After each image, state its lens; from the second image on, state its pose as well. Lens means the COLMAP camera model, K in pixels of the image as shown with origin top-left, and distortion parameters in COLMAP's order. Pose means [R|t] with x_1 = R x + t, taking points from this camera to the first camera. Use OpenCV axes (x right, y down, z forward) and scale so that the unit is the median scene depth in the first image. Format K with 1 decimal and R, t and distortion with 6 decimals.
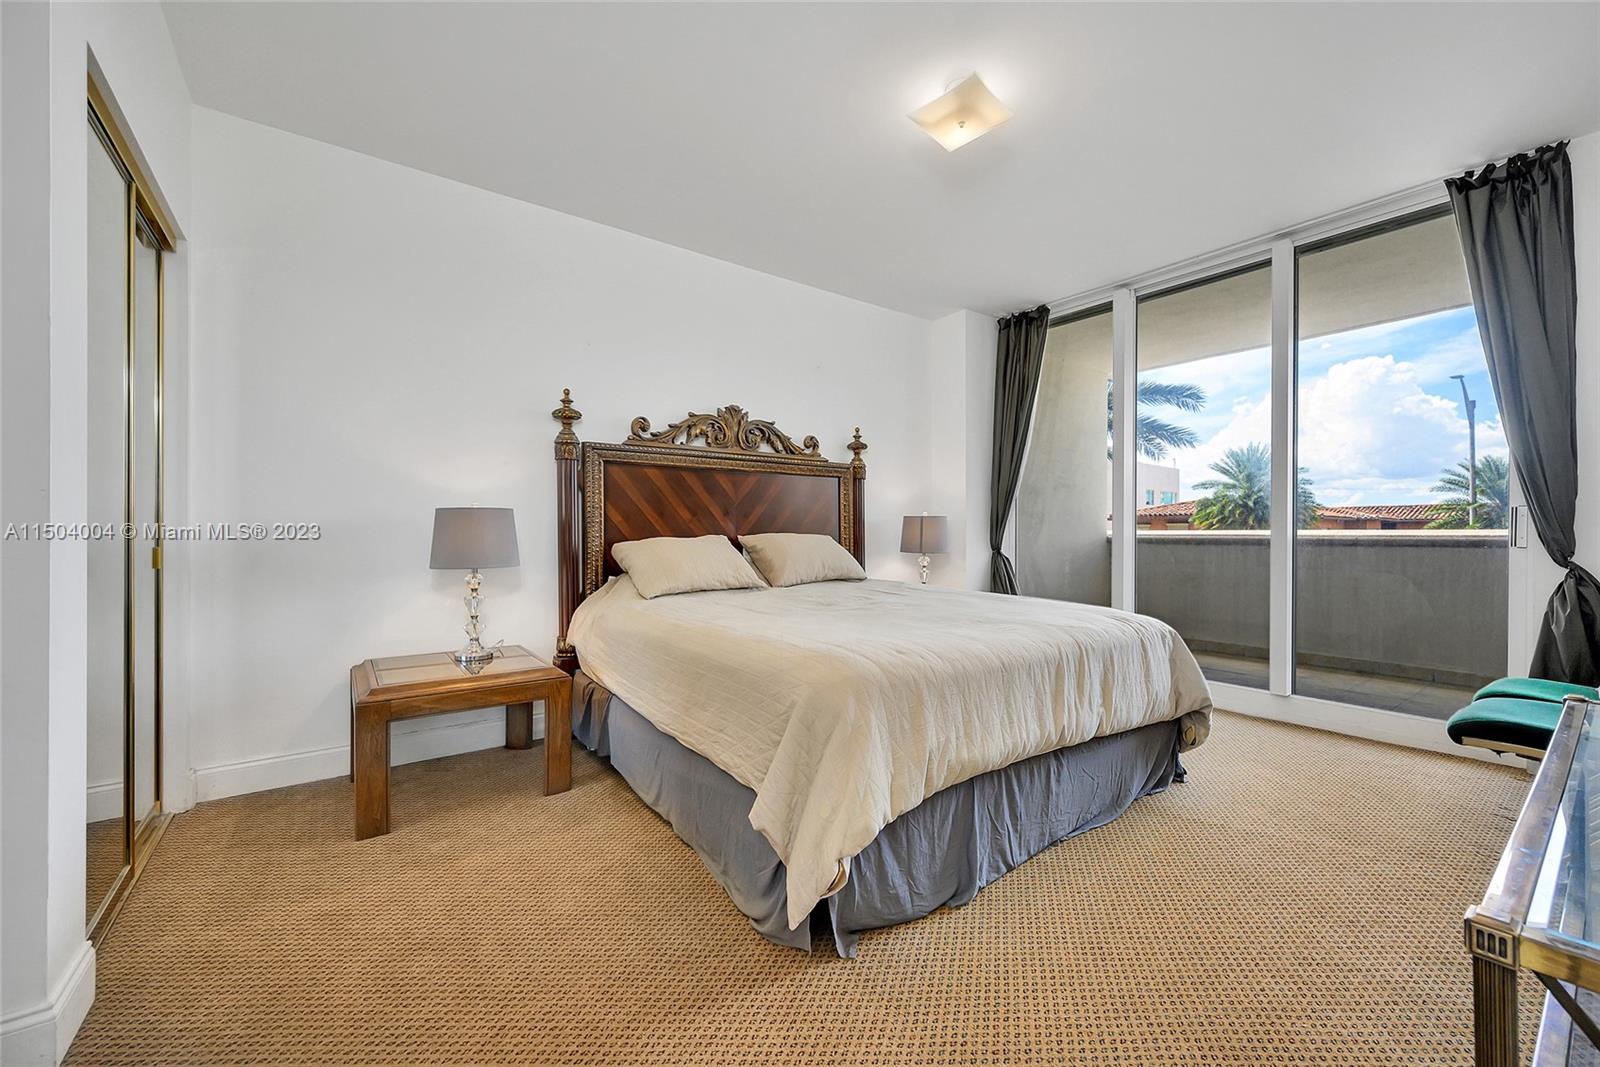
lens RADIAL K [[638.8, 0, 800.8], [0, 638.8, 533.2], [0, 0, 1]] dist [-0.002005, -0.000045]
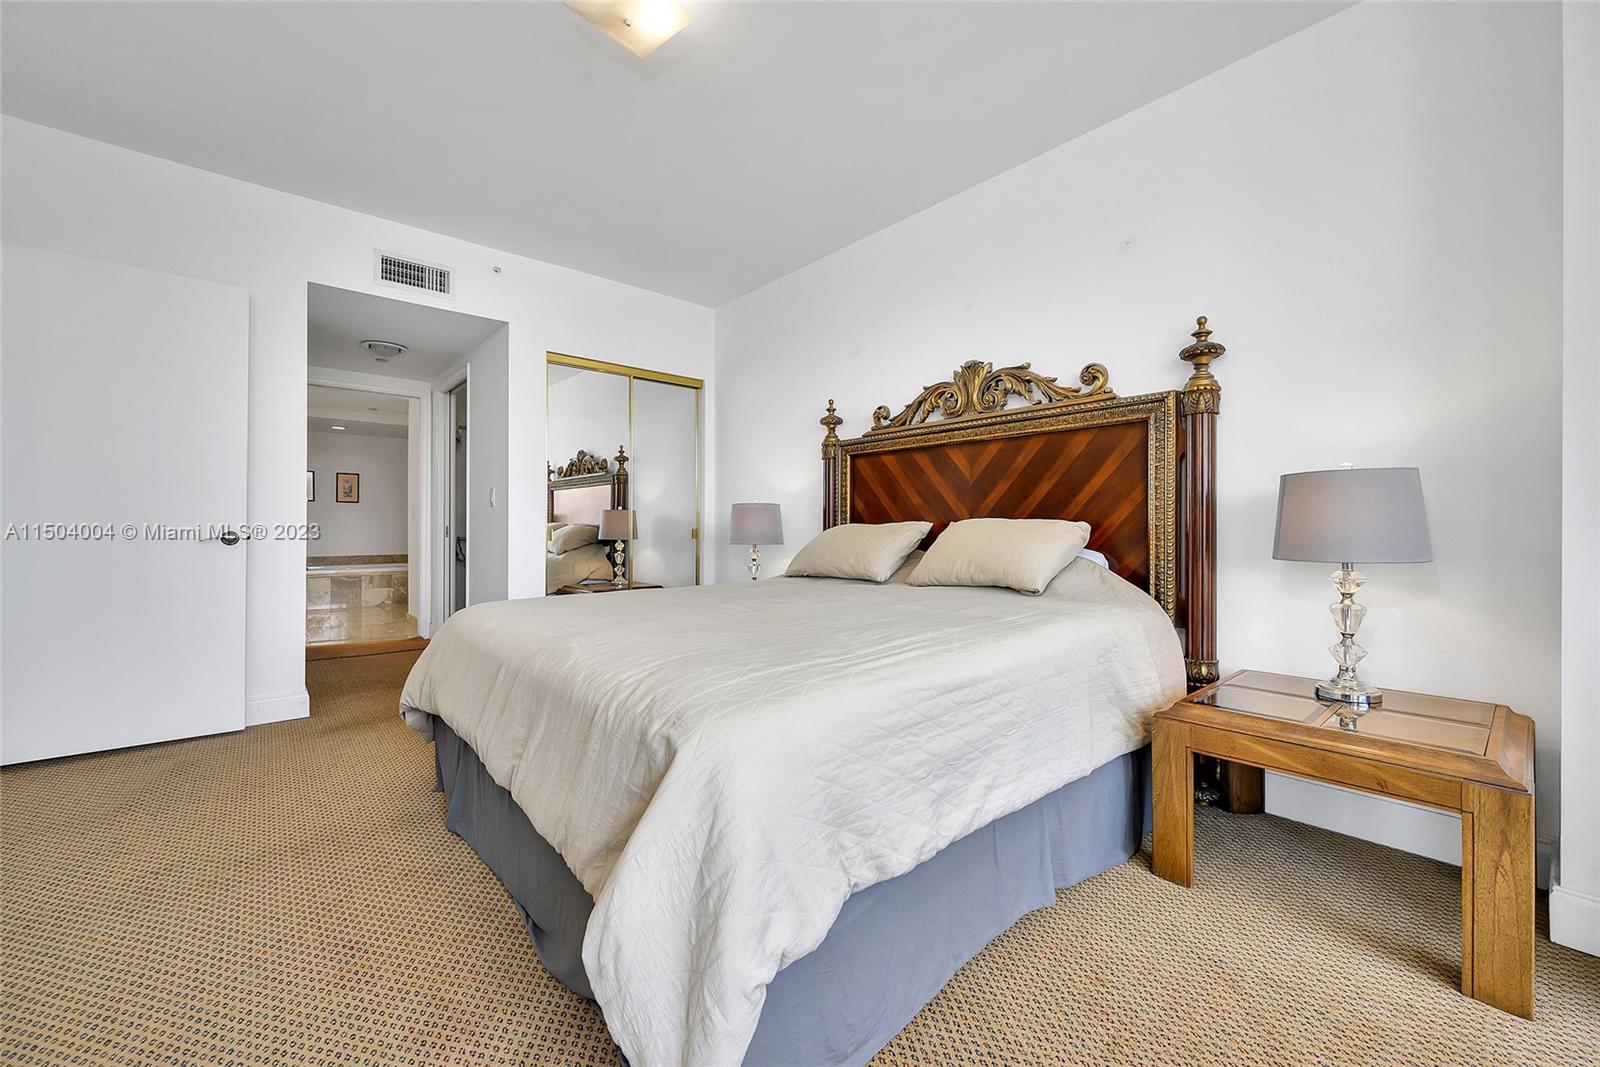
lens RADIAL K [[638.8, 0, 794.6], [0, 638.8, 519.9], [0, 0, 1]] dist [-0.002005, -0.000045]
pose [[0.054379, -0.008043, -0.998488, 0.711253], [0.005817, 0.999953, -0.007738, 0.006064], [0.998503, -0.005388, 0.054423, 0.756401]]
